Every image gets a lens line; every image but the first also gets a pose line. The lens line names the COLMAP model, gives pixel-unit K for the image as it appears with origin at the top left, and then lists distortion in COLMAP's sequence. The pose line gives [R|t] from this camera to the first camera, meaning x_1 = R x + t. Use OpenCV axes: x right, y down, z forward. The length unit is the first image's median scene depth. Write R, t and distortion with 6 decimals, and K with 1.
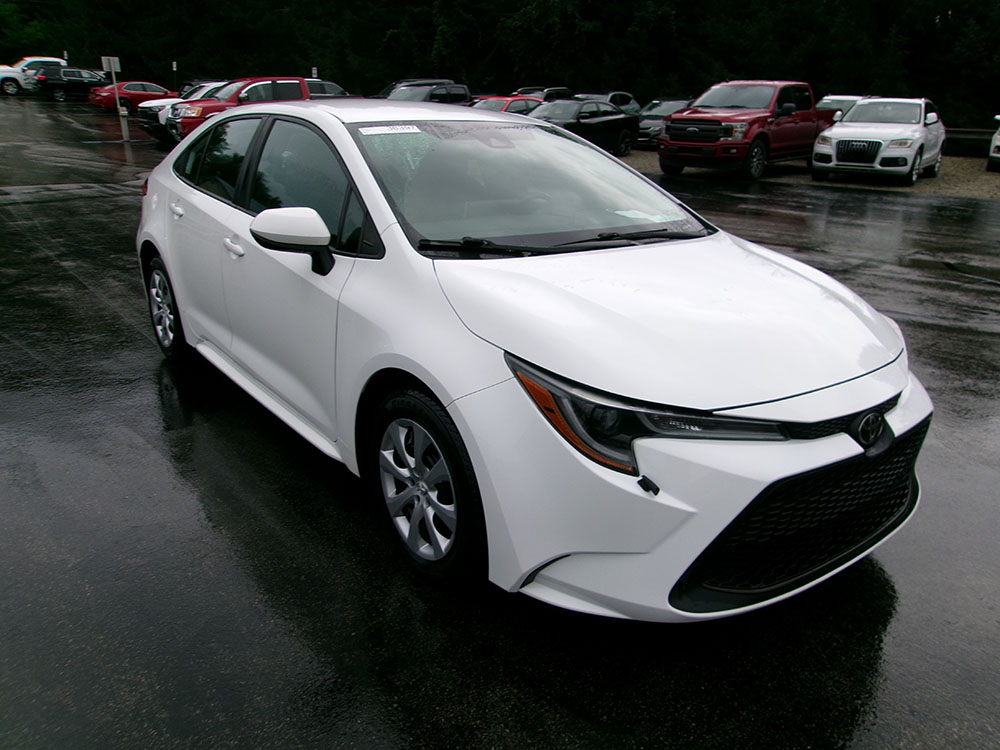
lens RADIAL K [[788.7, 0, 503.4], [0, 788.7, 373.1], [0, 0, 1]] dist [0.000634, 0.008925]
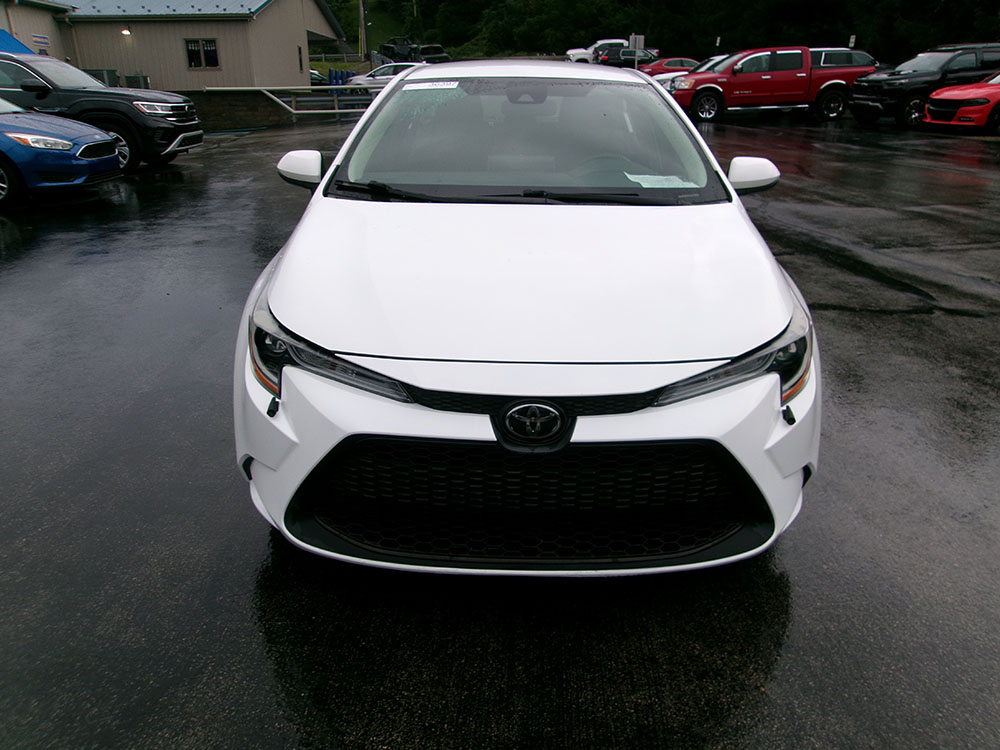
lens RADIAL K [[788.7, 0, 504.1], [0, 788.7, 375.6], [0, 0, 1]] dist [0.000634, 0.008925]
pose [[0.772910, 0.207115, -0.599761, 0.126281], [-0.189201, 0.977455, 0.093722, -0.007142], [0.605651, 0.041037, 0.794672, 0.039611]]
